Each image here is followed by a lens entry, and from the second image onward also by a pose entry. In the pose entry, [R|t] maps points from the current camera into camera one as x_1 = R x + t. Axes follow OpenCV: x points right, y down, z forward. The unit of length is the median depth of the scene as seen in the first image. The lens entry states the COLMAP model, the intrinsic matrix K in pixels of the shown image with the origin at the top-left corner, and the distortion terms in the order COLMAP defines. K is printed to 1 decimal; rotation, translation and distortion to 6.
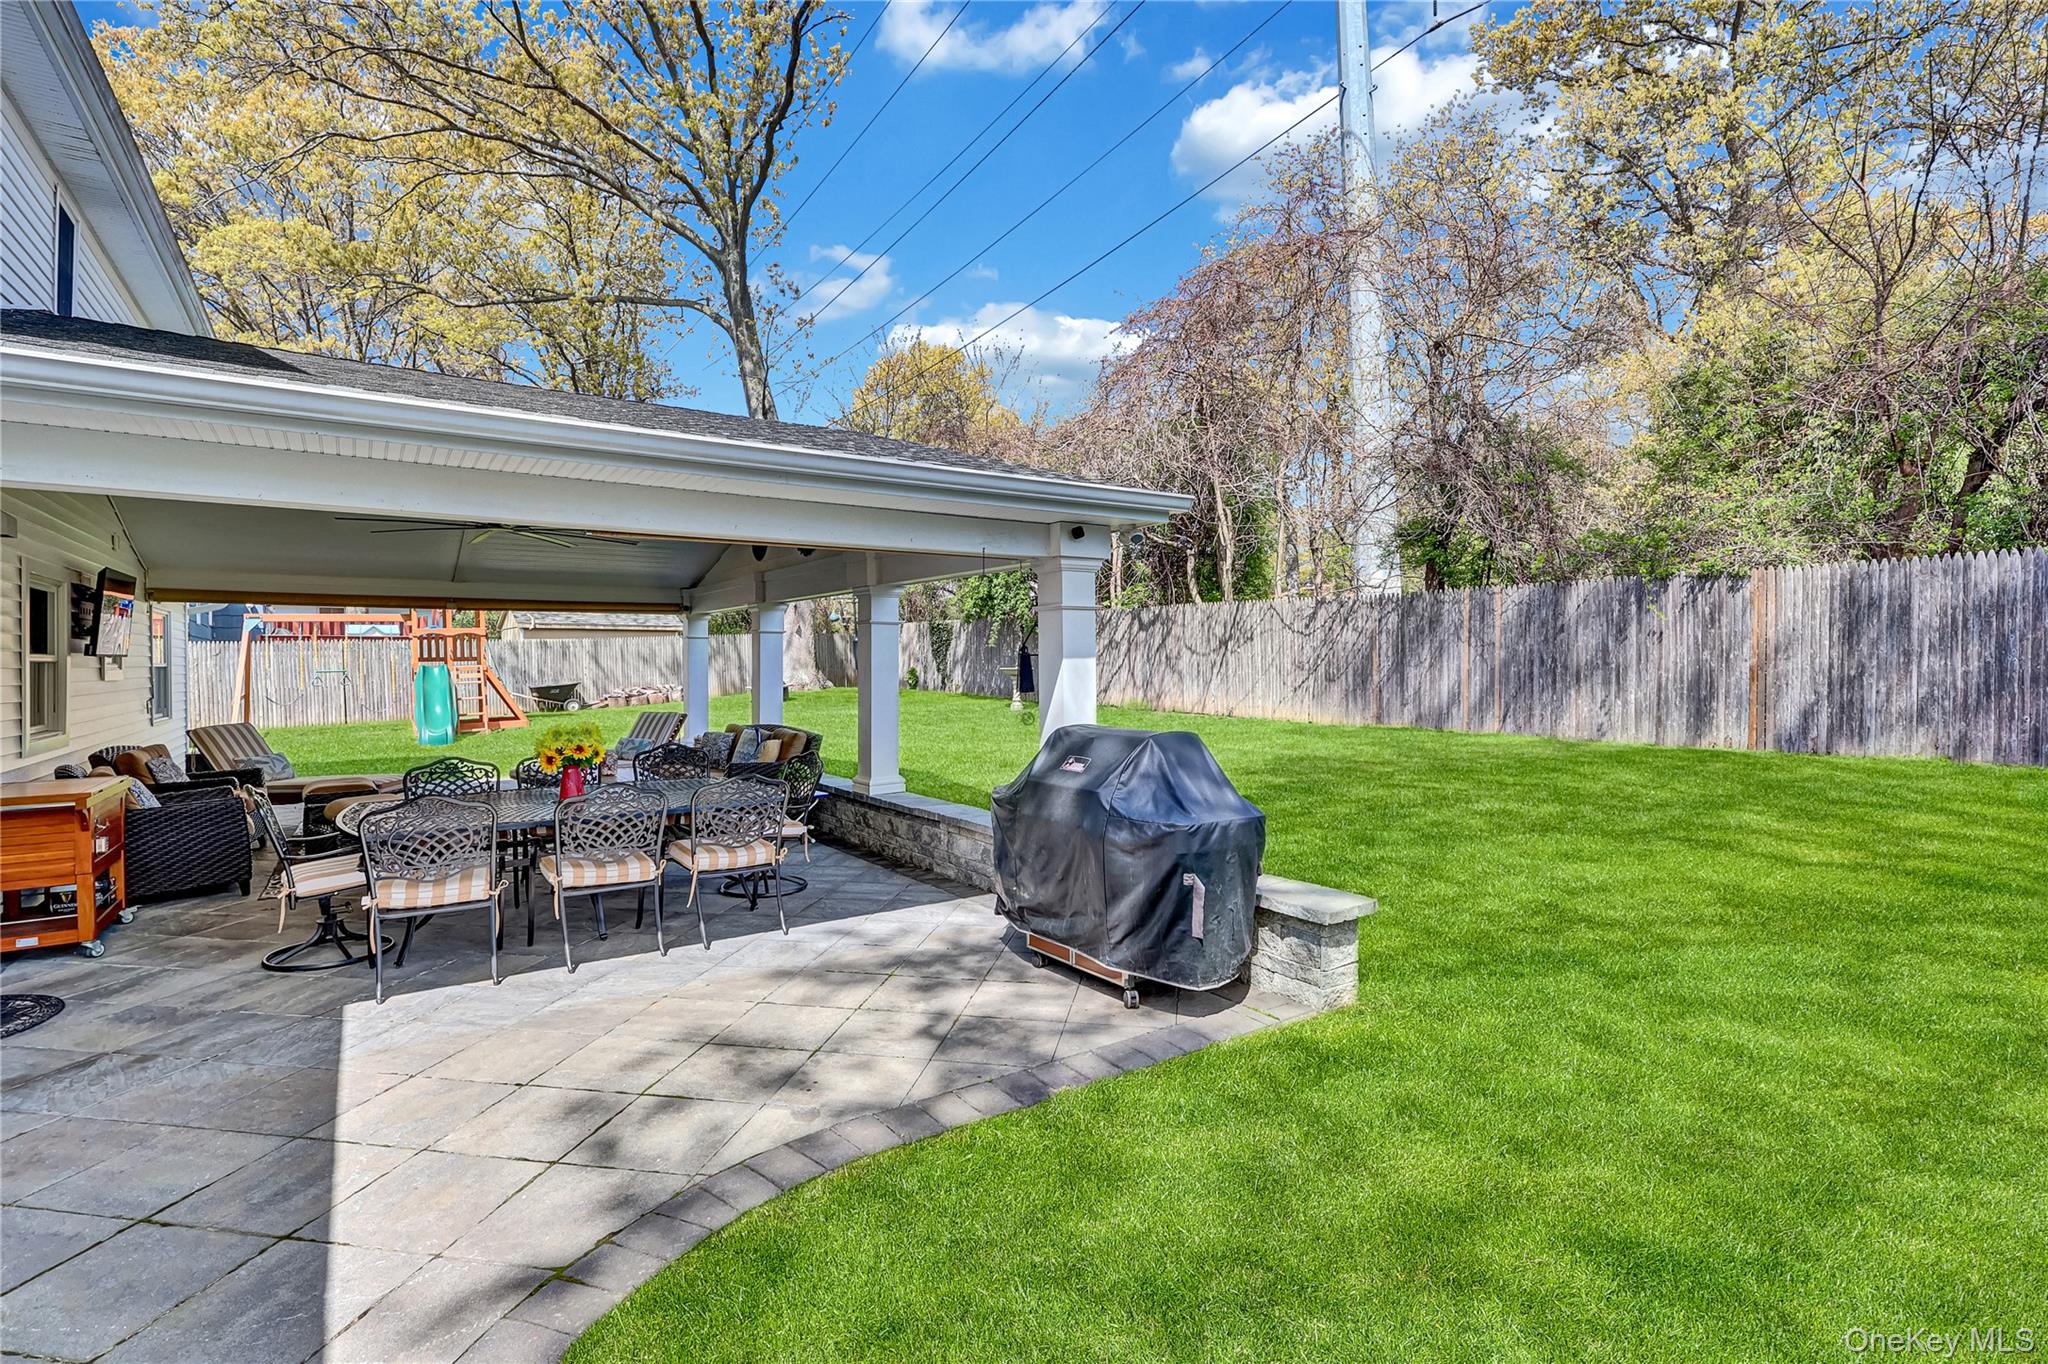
lens RADIAL K [[950.9, 0, 1024.4], [0, 950.9, 669.6], [0, 0, 1]] dist [-0.002755, -0.000271]
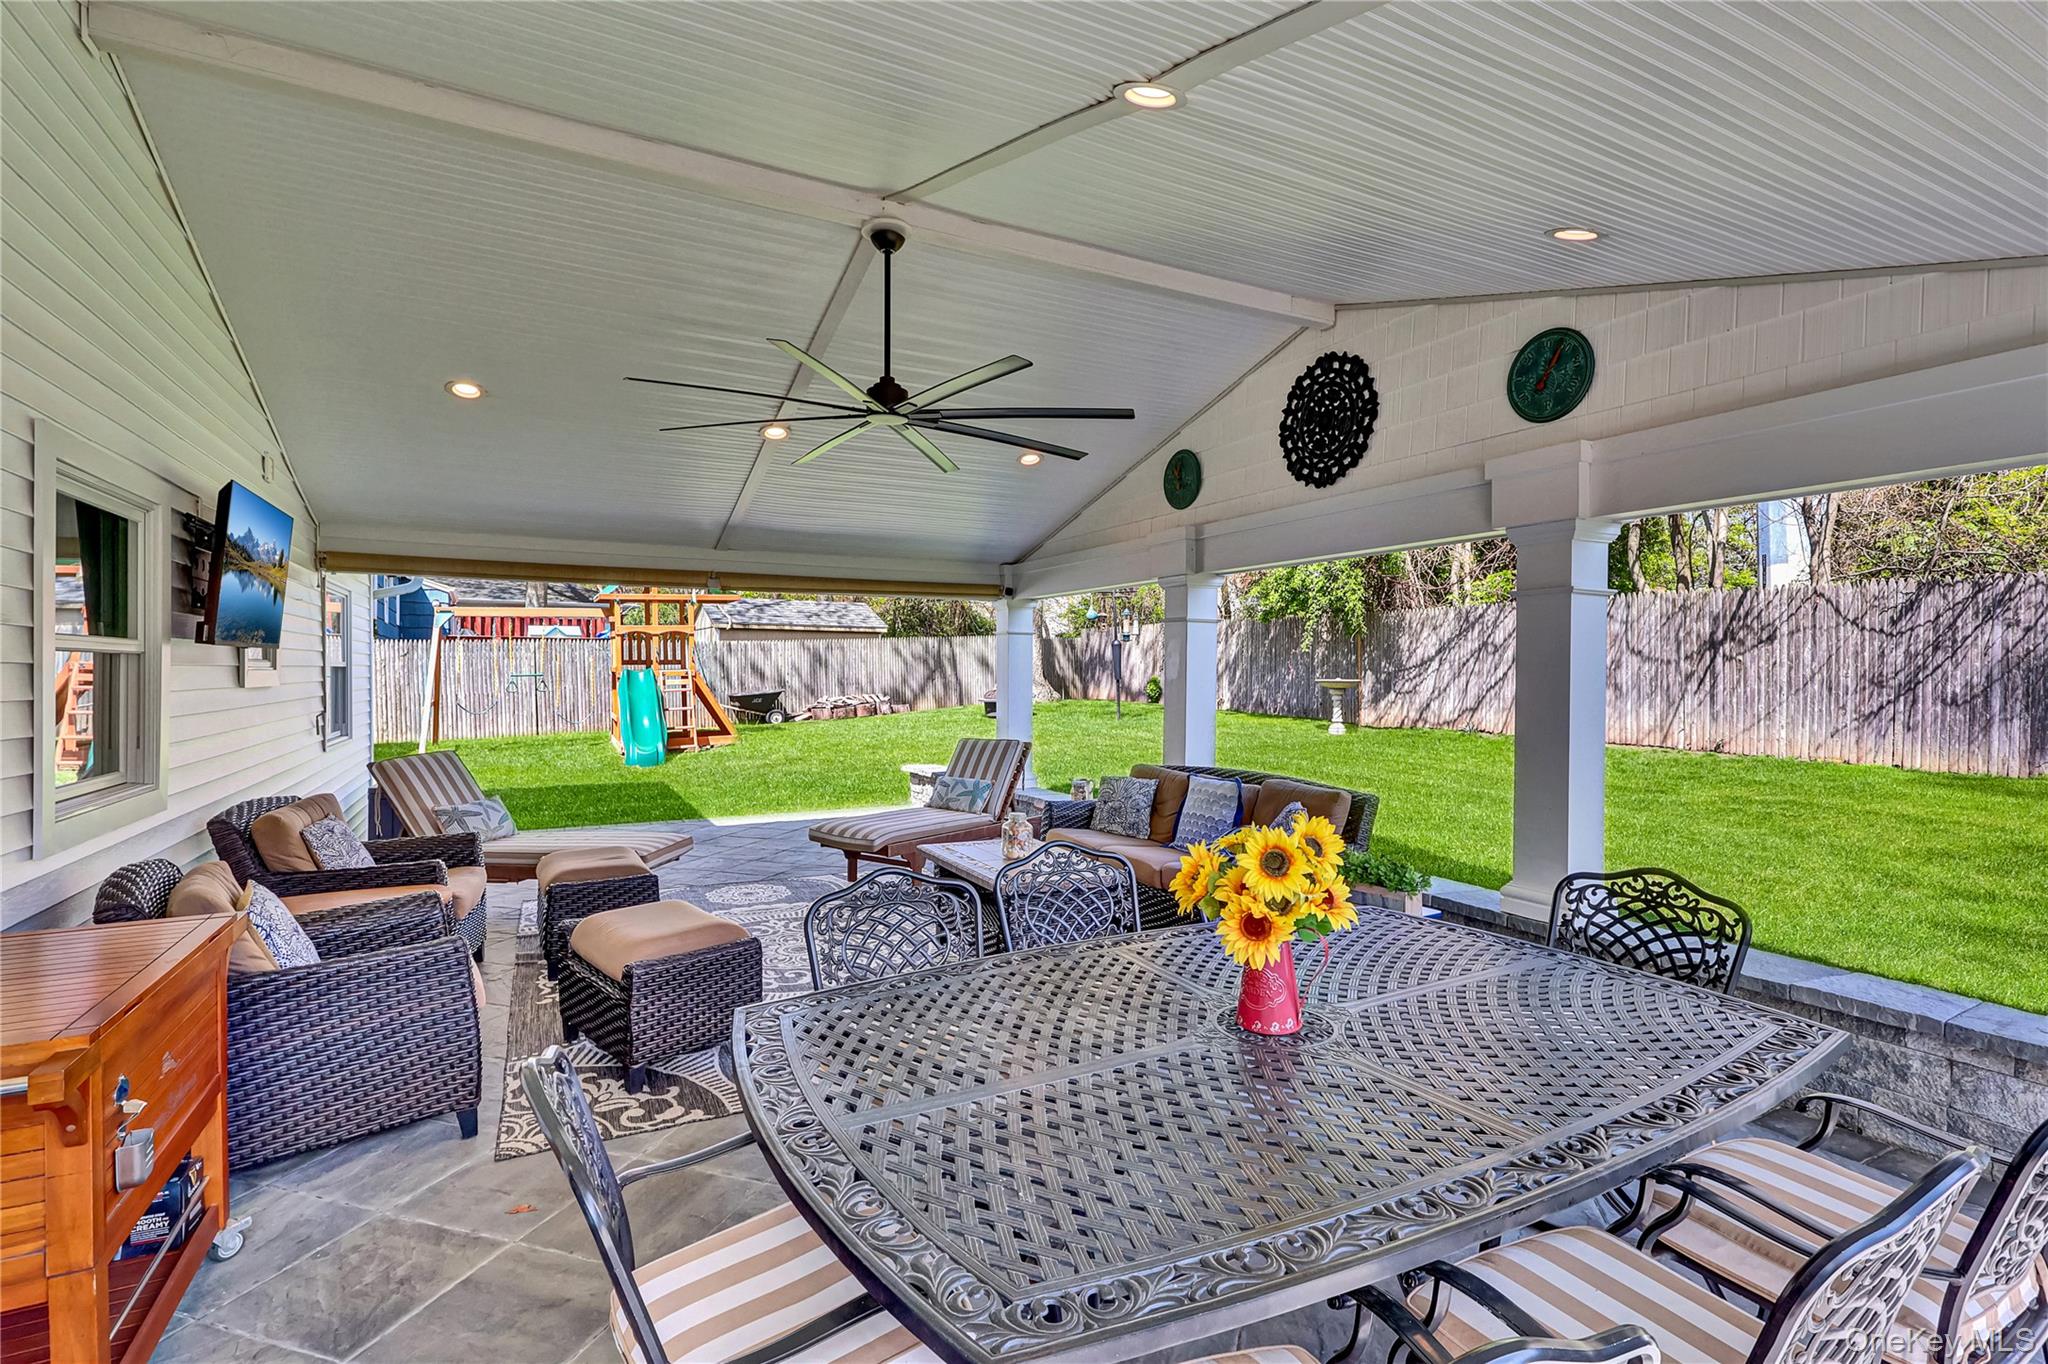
lens RADIAL K [[950.9, 0, 1019.9], [0, 950.9, 677.8], [0, 0, 1]] dist [-0.002755, -0.000271]
pose [[0.991910, 0.009668, -0.126578, -0.197835], [-0.009834, 0.999951, -0.000687, 0.000434], [0.126565, 0.001926, 0.991956, 0.226746]]
